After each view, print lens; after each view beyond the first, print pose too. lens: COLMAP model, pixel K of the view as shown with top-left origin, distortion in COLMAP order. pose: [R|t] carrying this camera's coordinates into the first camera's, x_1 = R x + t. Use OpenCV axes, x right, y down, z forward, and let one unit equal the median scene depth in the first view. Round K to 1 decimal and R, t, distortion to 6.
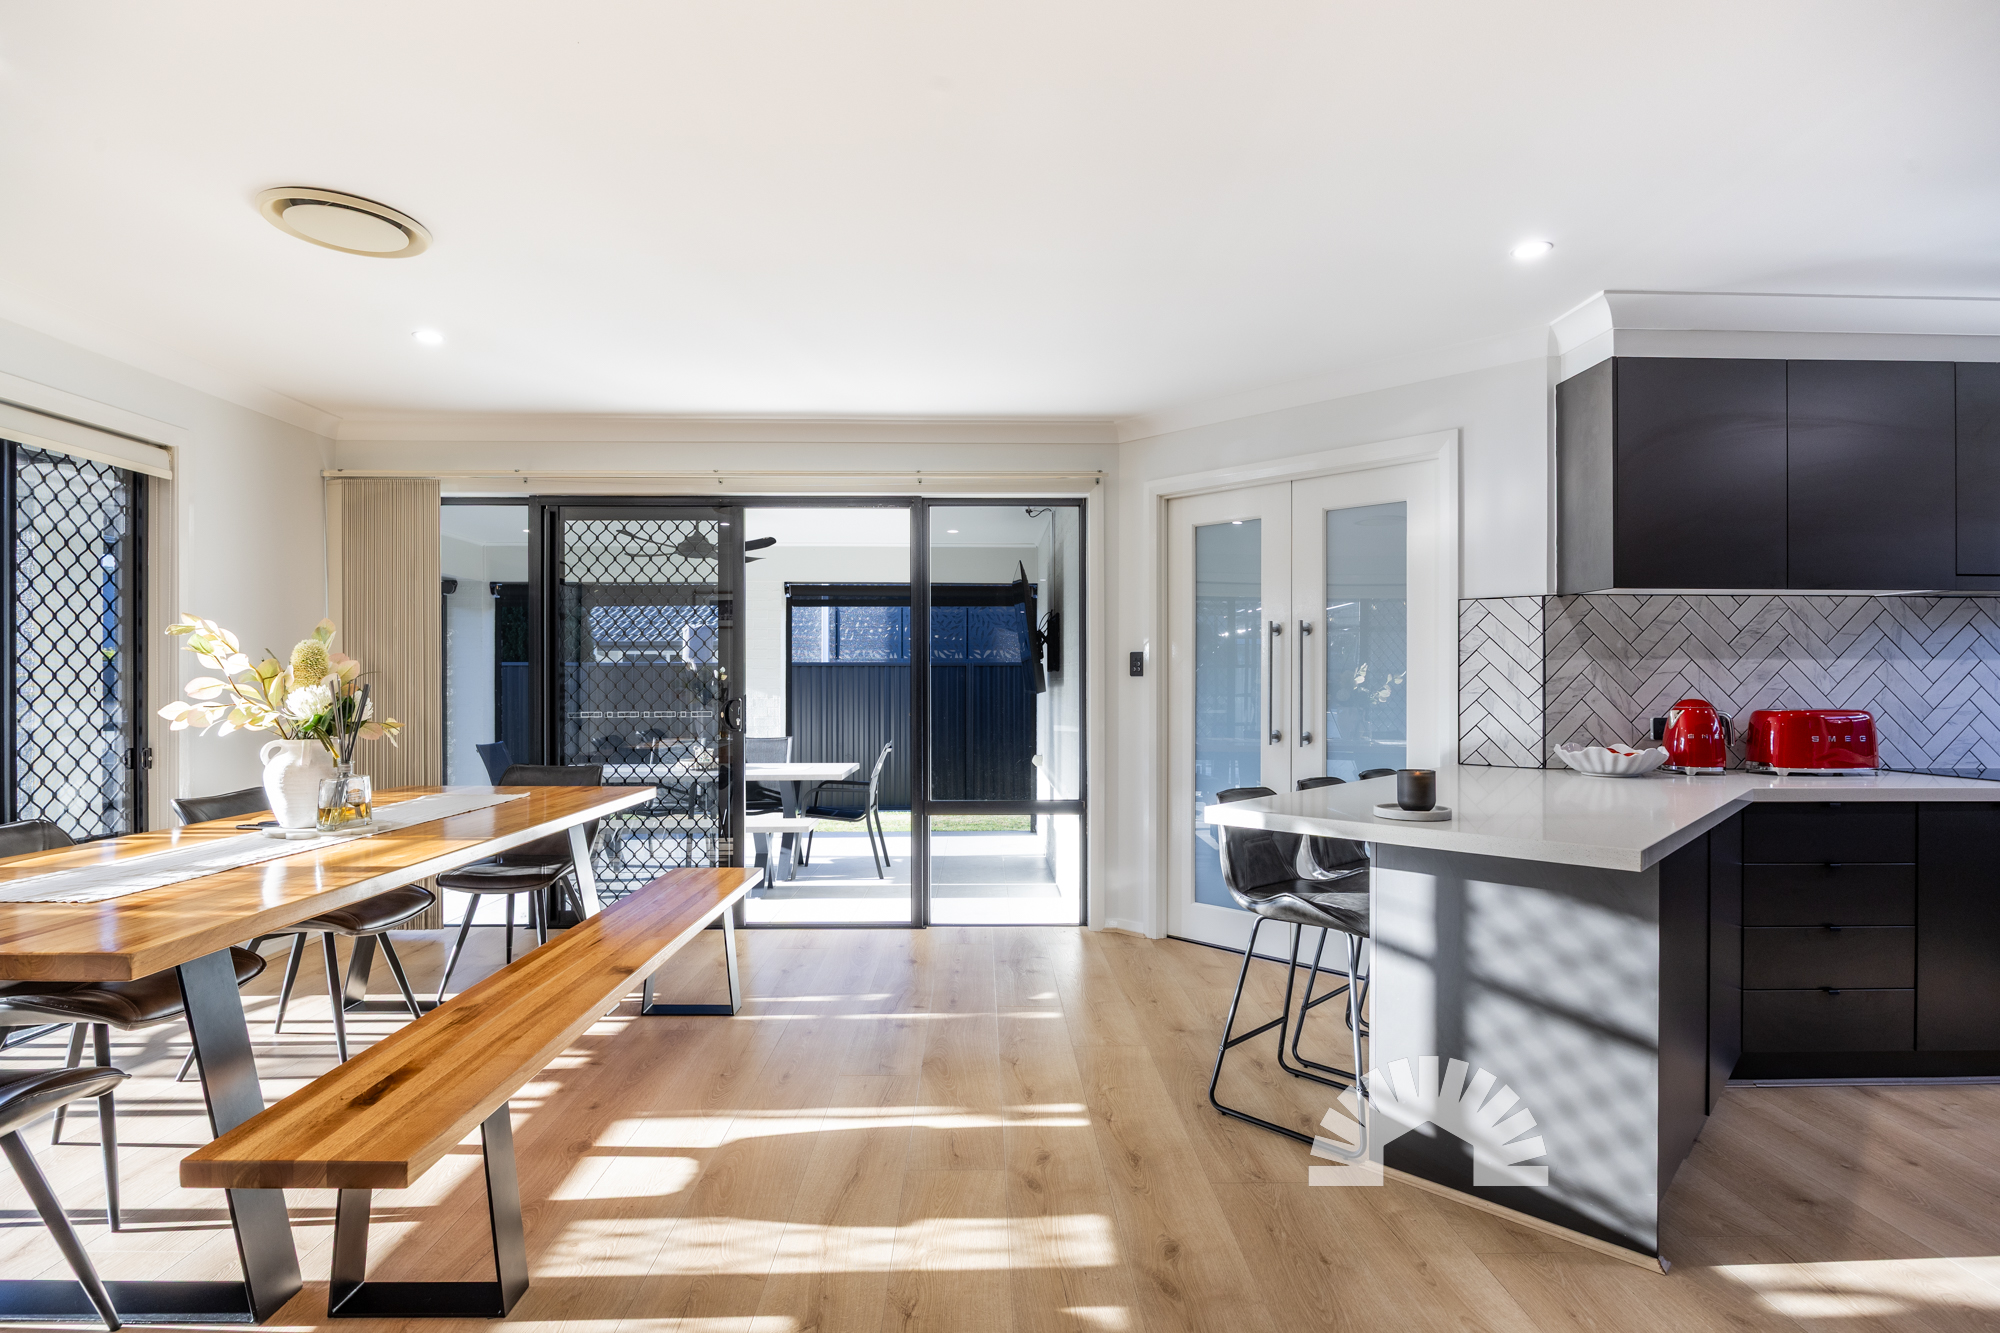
lens RADIAL K [[999.4, 0, 1002.1], [0, 999.4, 679.7], [0, 0, 1]] dist [-0.003811, 0.000188]
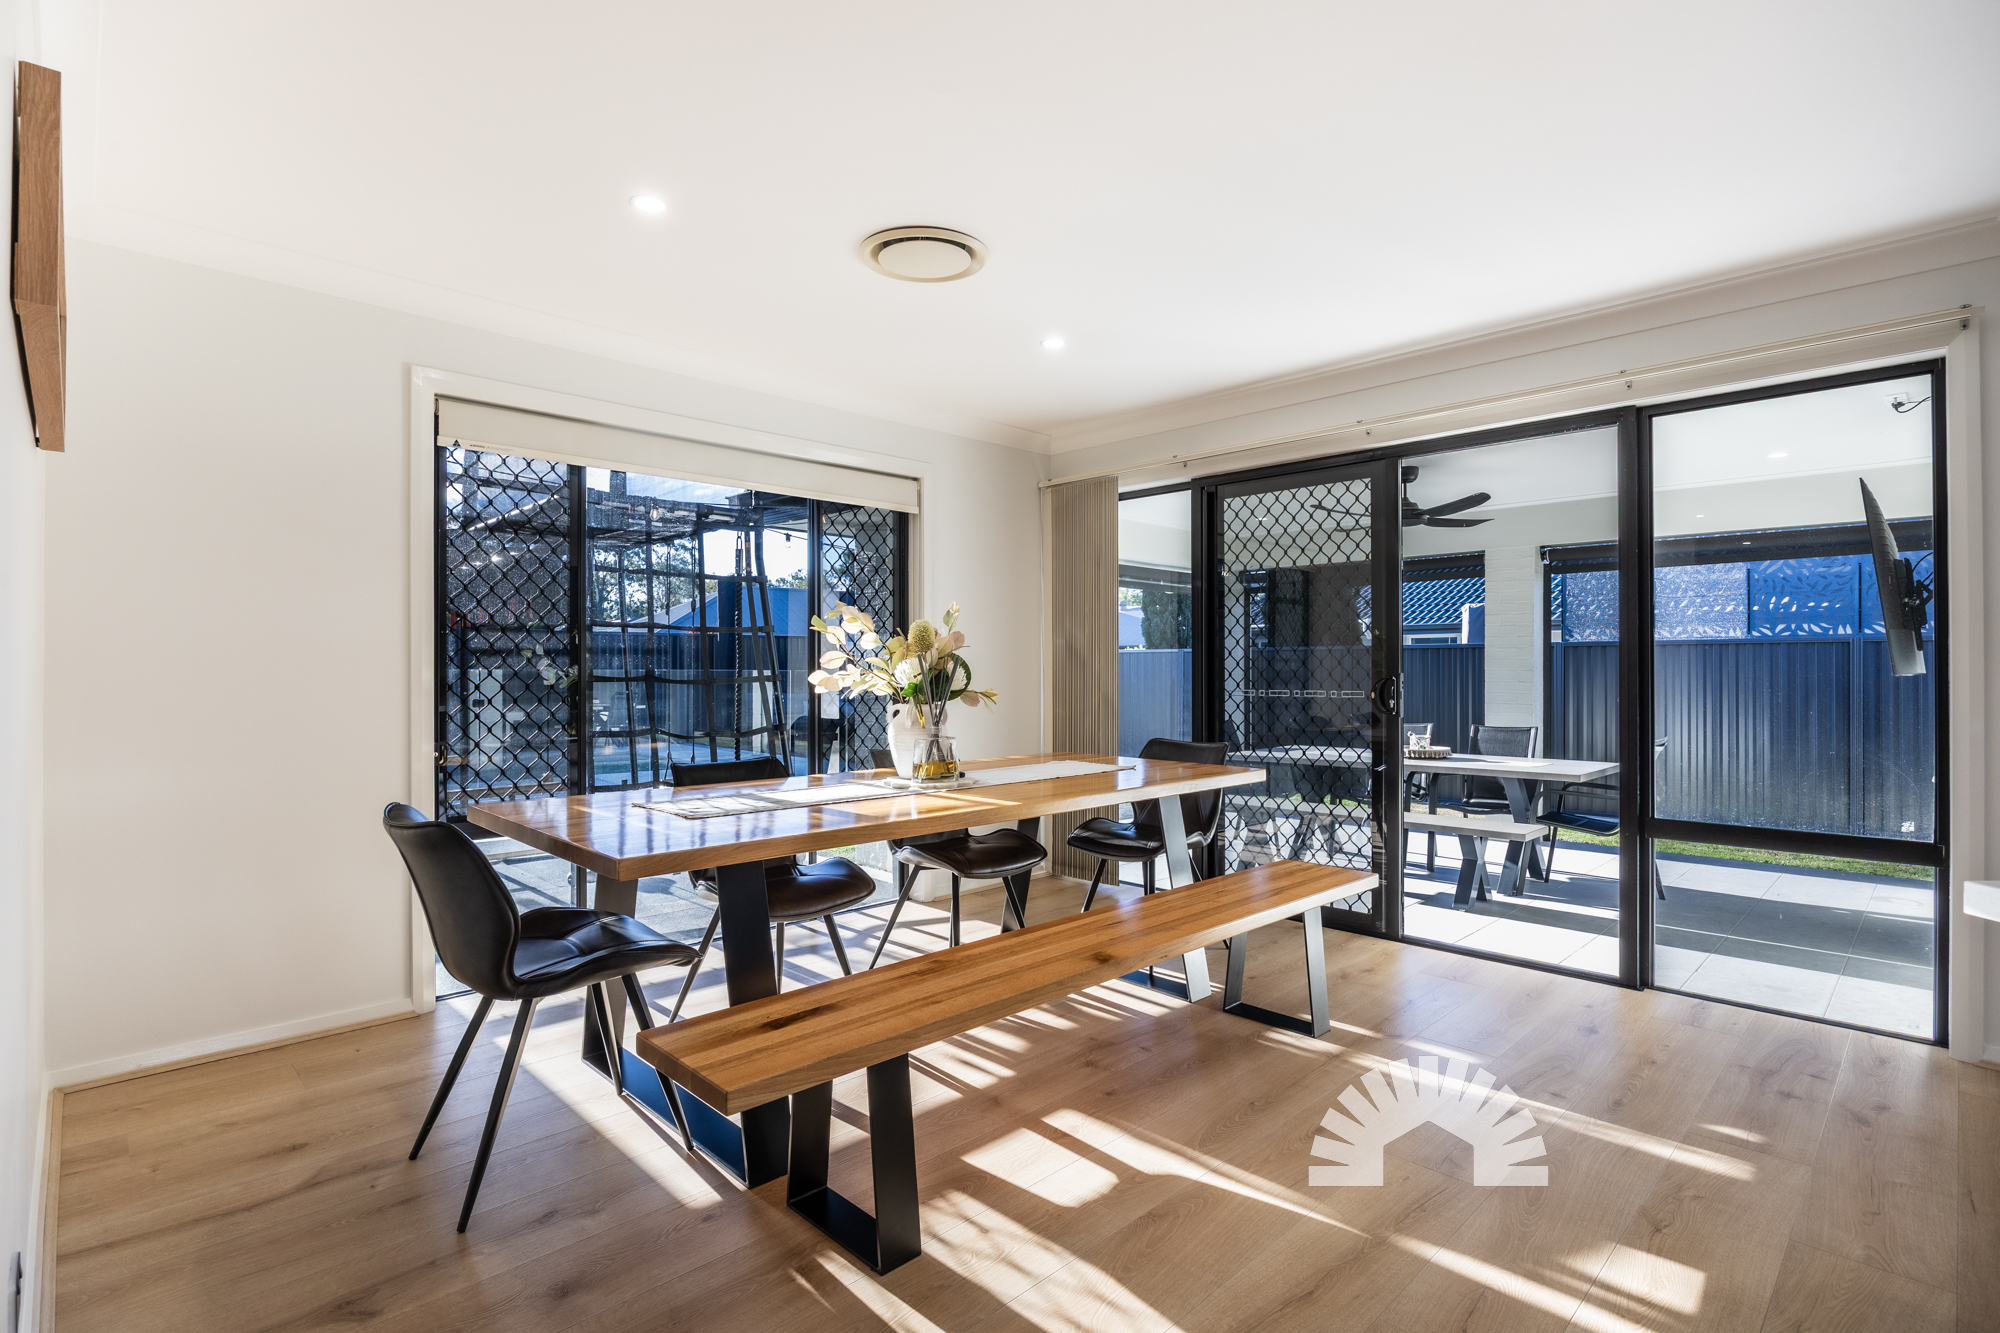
lens RADIAL K [[970.5, 0, 1000.0], [0, 970.5, 666.5], [0, 0, 1]] dist [-0.006131, 0.000907]
pose [[0.686284, -0.002701, -0.727328, 0.120720], [0.002186, 0.999996, -0.001651, 0.010279], [0.727330, -0.000457, 0.686288, 0.169052]]
